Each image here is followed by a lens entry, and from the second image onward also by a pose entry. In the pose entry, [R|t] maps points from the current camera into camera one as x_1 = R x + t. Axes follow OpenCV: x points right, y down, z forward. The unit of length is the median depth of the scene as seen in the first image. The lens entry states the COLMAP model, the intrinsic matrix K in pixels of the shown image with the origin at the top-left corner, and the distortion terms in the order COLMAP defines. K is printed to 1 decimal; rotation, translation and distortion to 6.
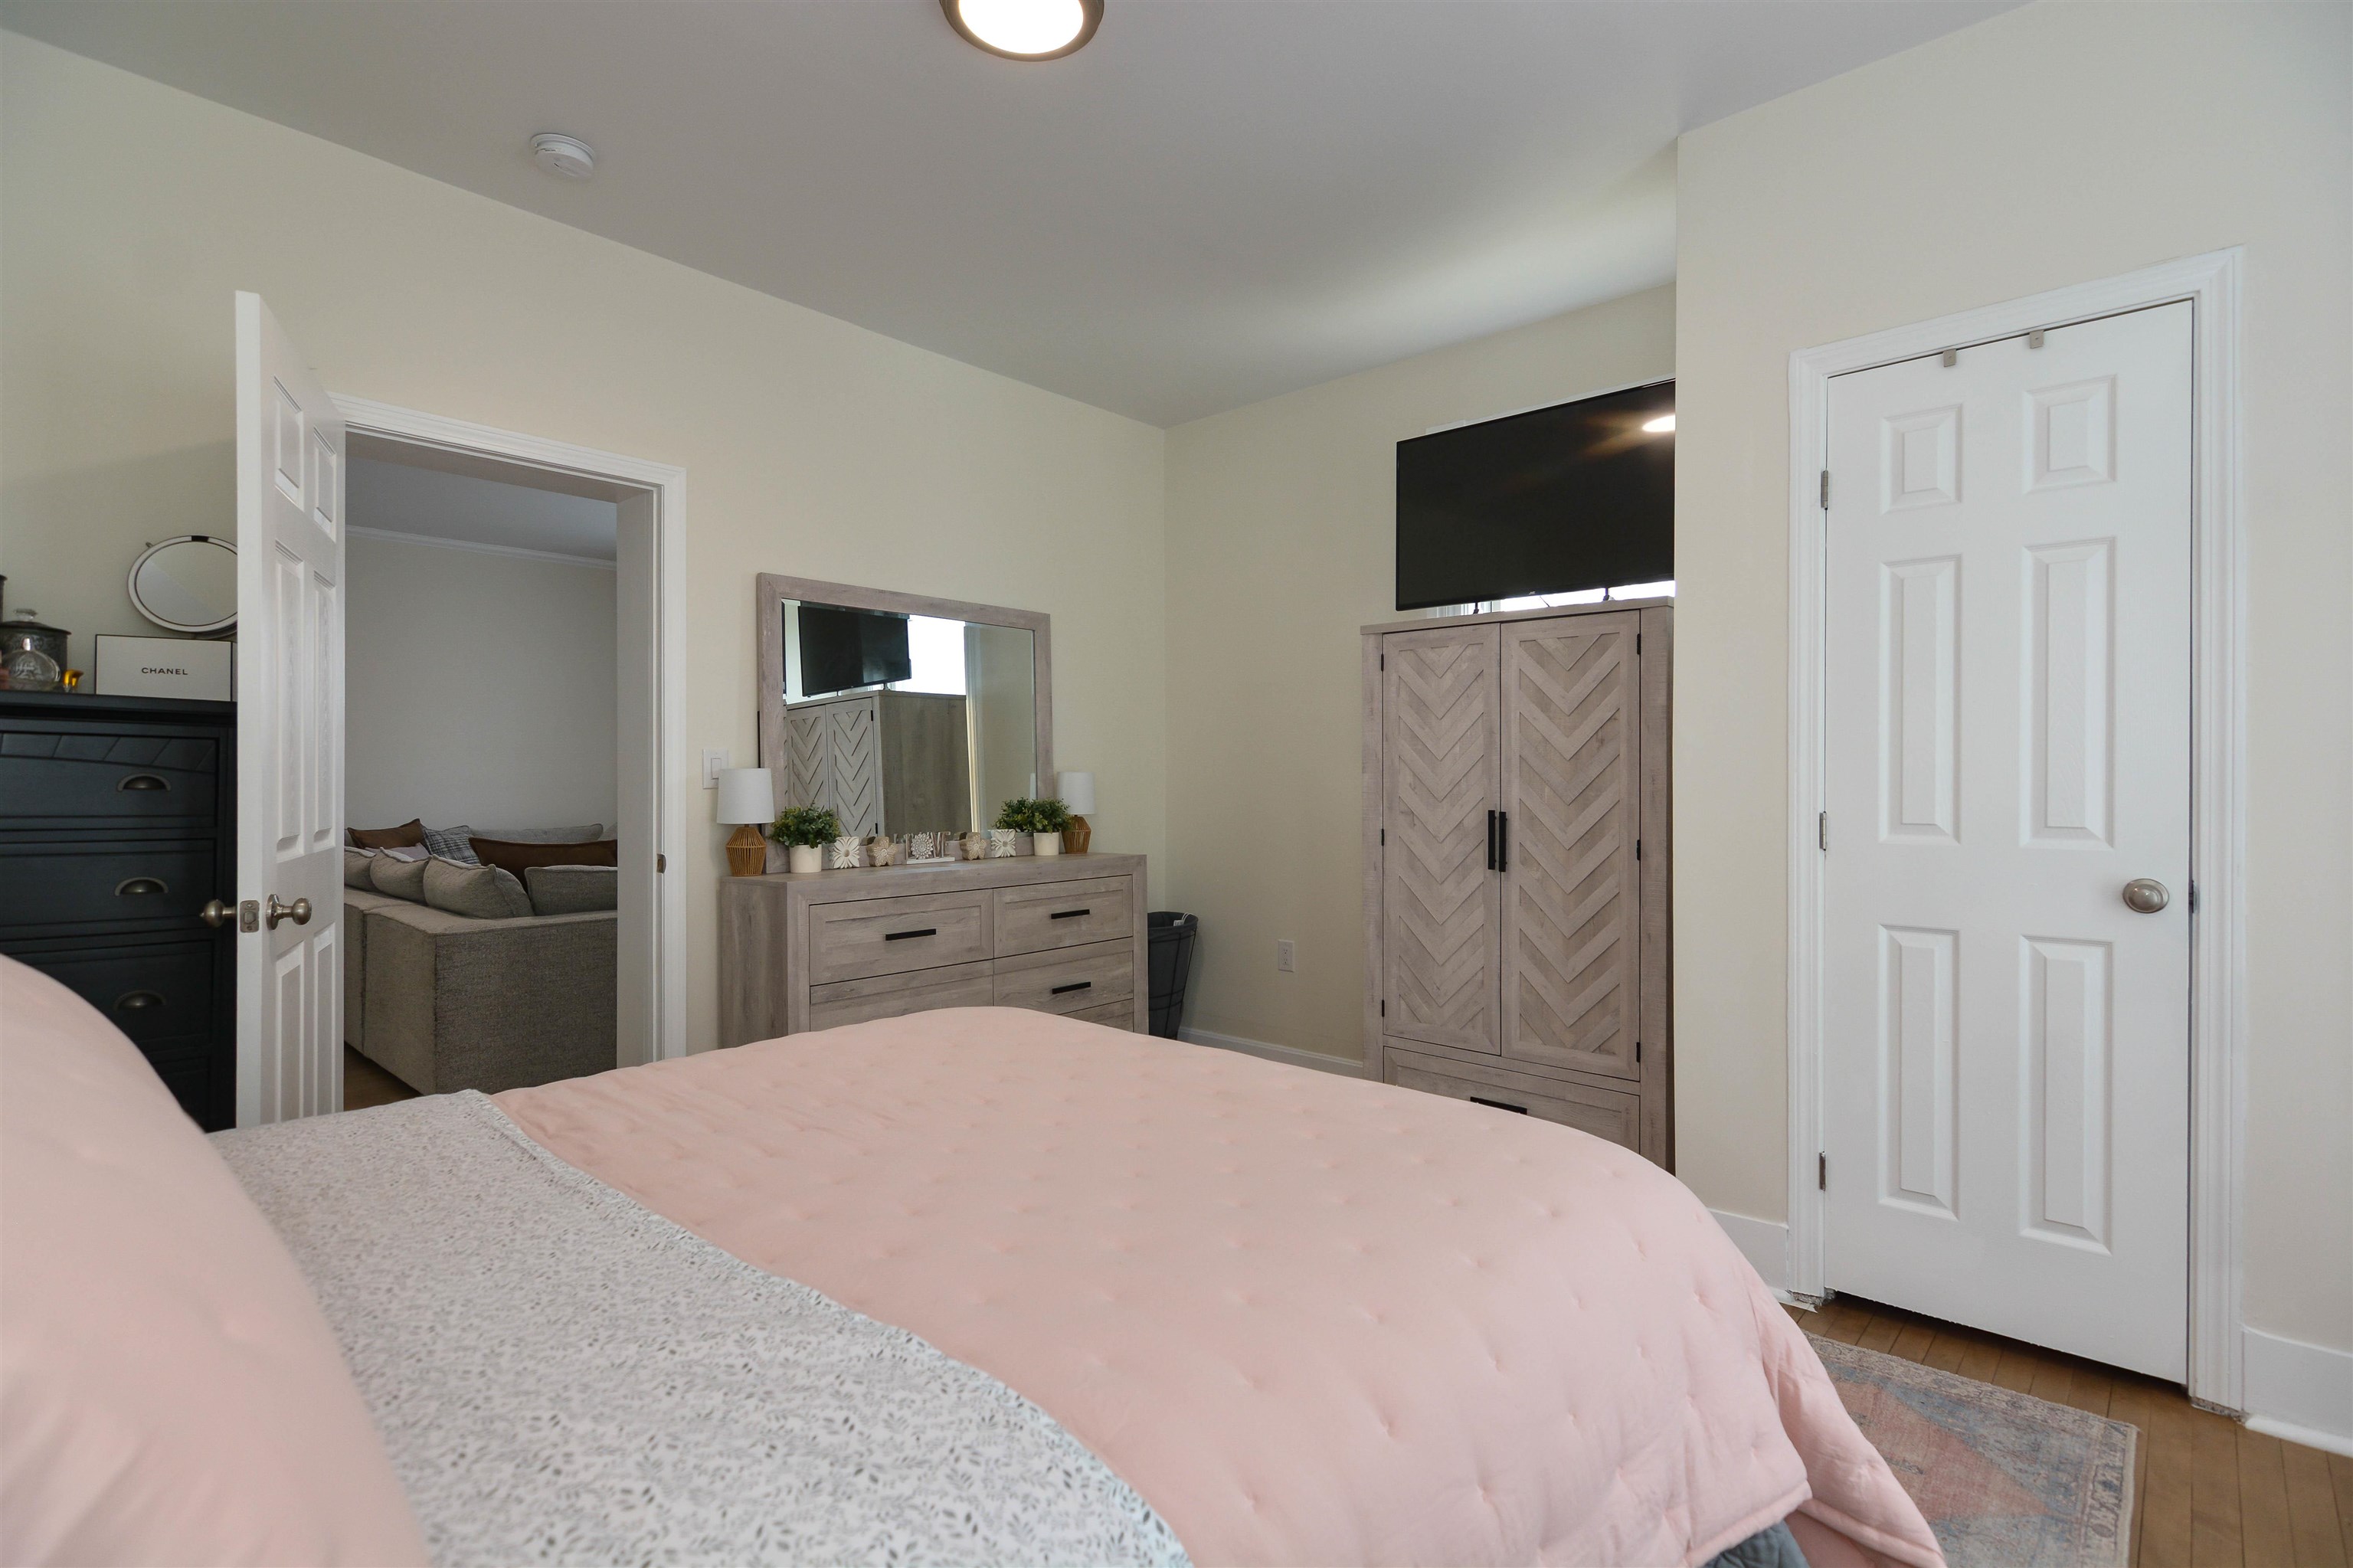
lens RADIAL K [[1125.1, 0, 1175.0], [0, 1125.1, 777.4], [0, 0, 1]] dist [0.023444, 0.000195]
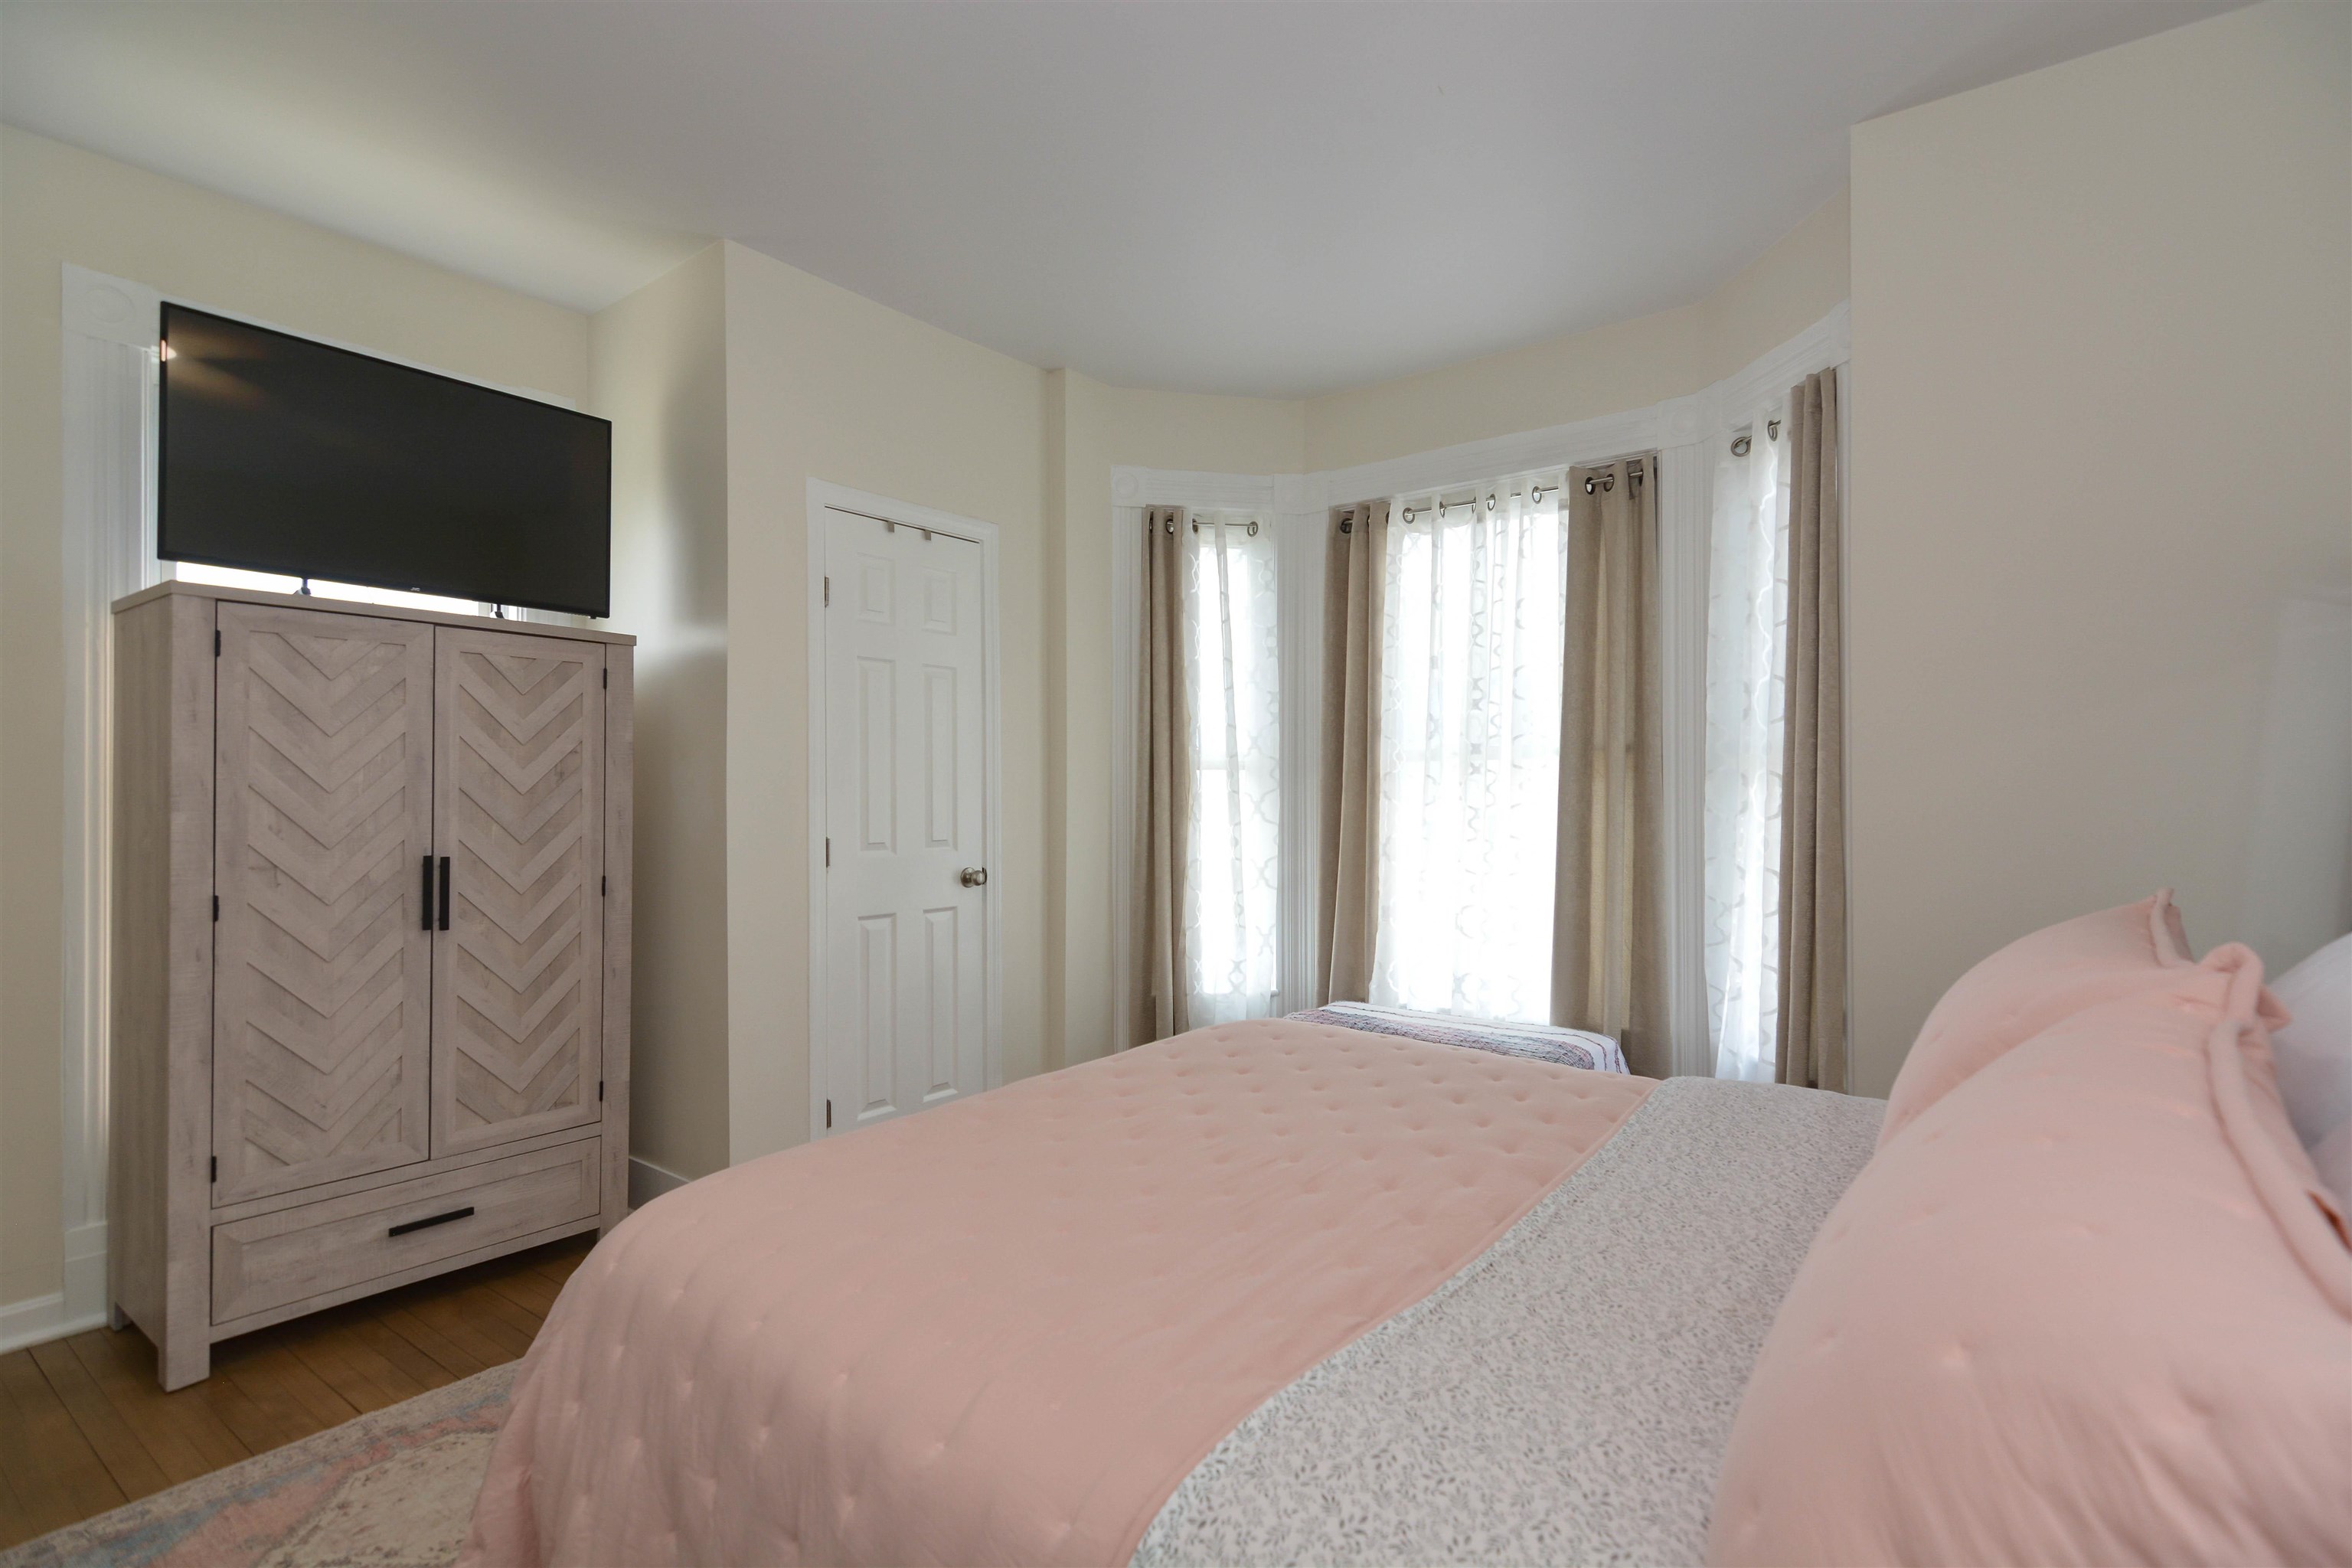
lens RADIAL K [[1124.6, 0, 1172.2], [0, 1124.6, 798.0], [0, 0, 1]] dist [0.023444, 0.000195]
pose [[-0.086168, 0.005577, 0.996265, -0.575453], [0.005476, 0.999972, -0.005124, -0.004815], [-0.996266, 0.005014, -0.086196, 0.546103]]
